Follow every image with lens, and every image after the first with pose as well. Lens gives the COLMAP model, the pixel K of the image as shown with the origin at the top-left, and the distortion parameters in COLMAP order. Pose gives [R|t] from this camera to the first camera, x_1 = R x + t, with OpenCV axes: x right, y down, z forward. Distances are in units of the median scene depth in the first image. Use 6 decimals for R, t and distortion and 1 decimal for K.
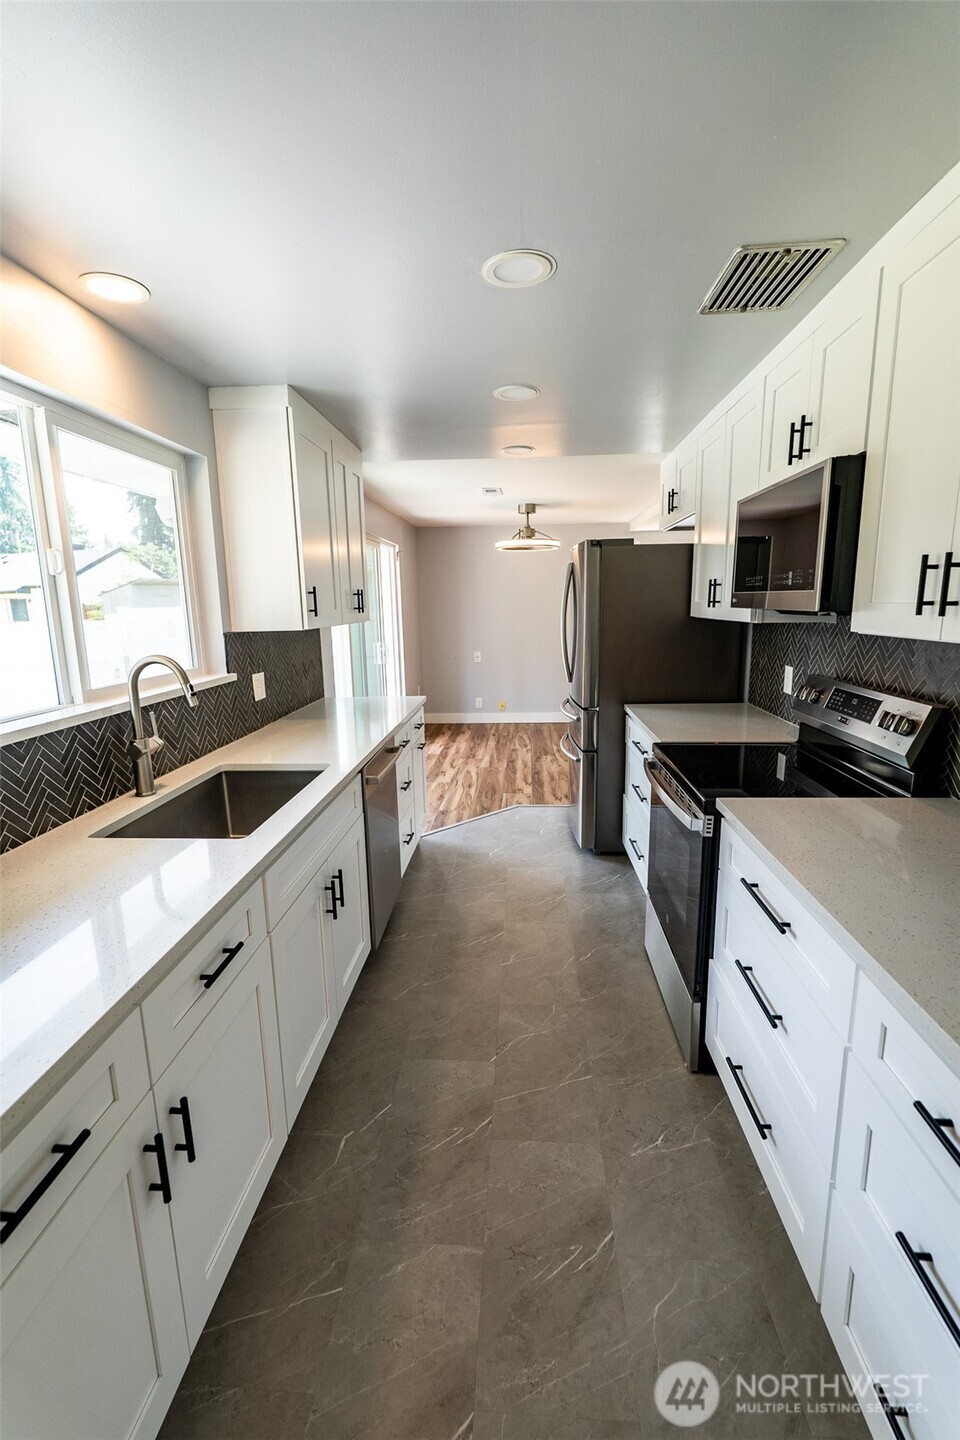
lens RADIAL K [[642.0, 0, 479.0], [0, 642.0, 728.3], [0, 0, 1]] dist [-0.005259, 0.000871]
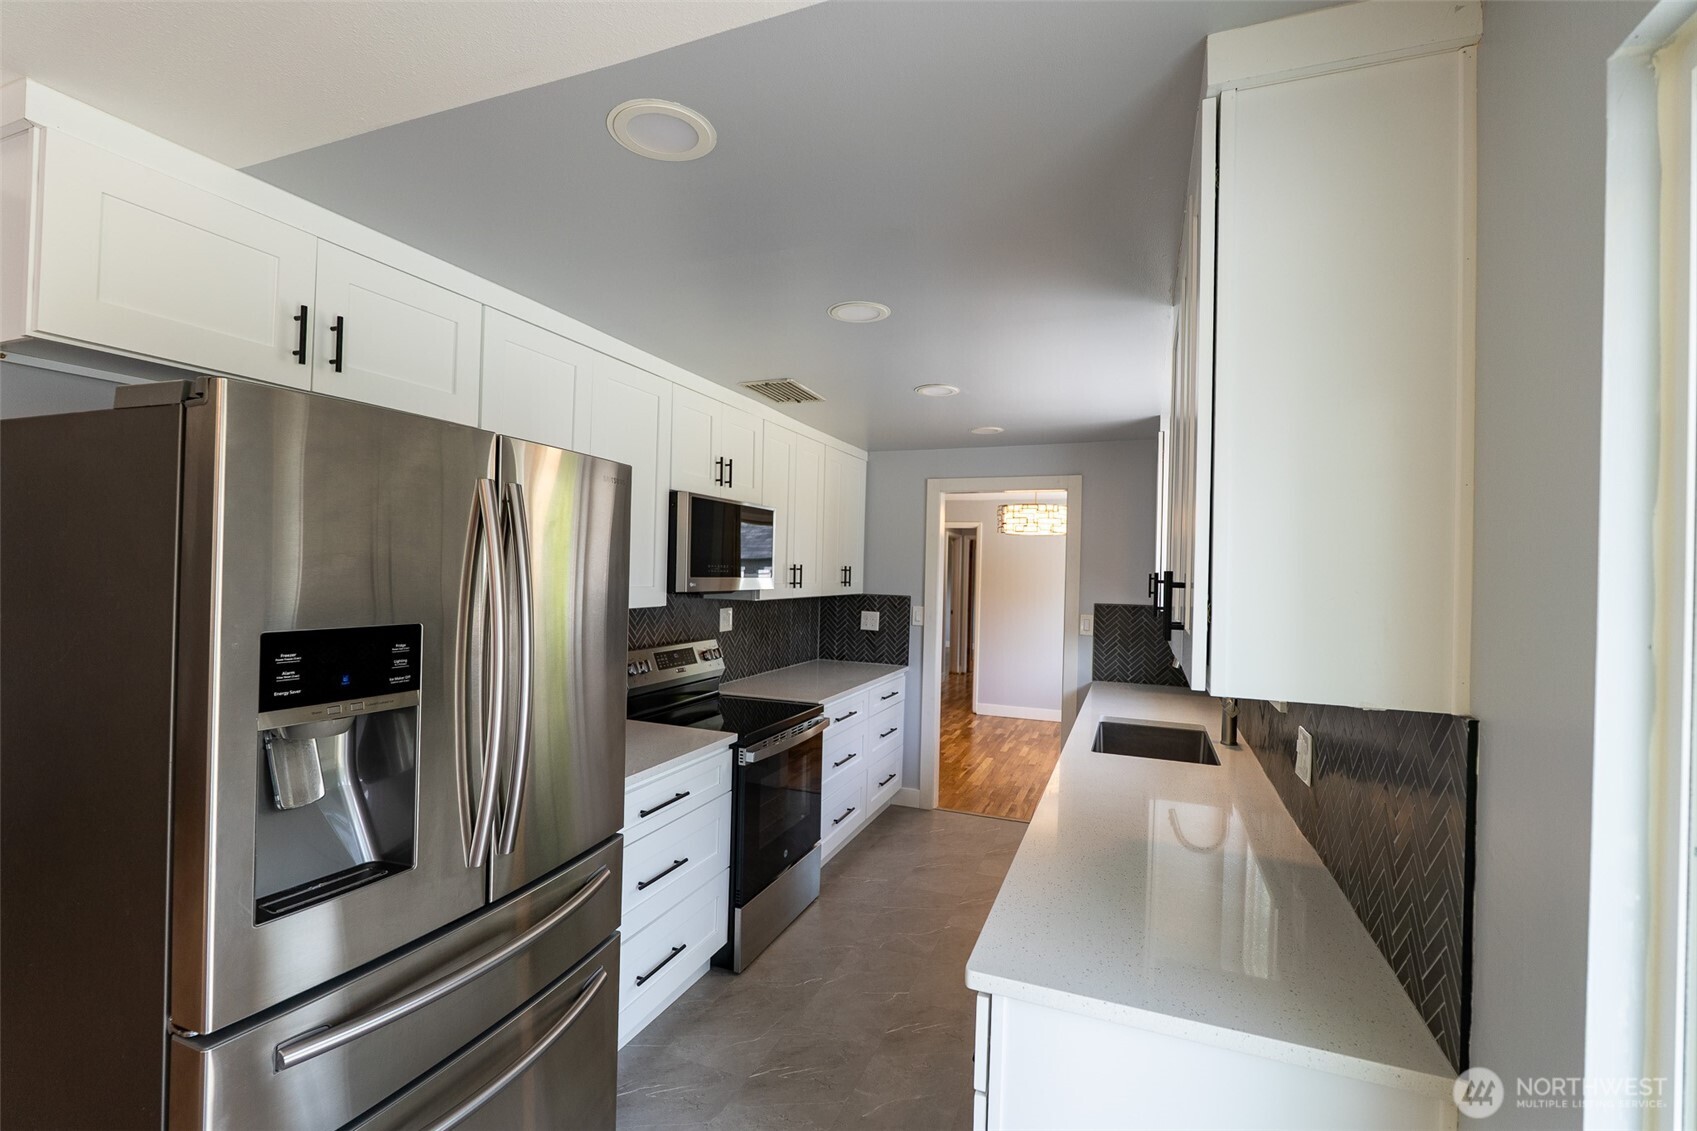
lens RADIAL K [[756.5, 0, 840.2], [0, 756.5, 564.7], [0, 0, 1]] dist [-0.005259, 0.000871]
pose [[-0.951985, -0.004059, 0.306119, -0.254317], [0.050833, 0.983937, 0.171128, -0.524506], [-0.301896, 0.178472, -0.936486, 2.535466]]
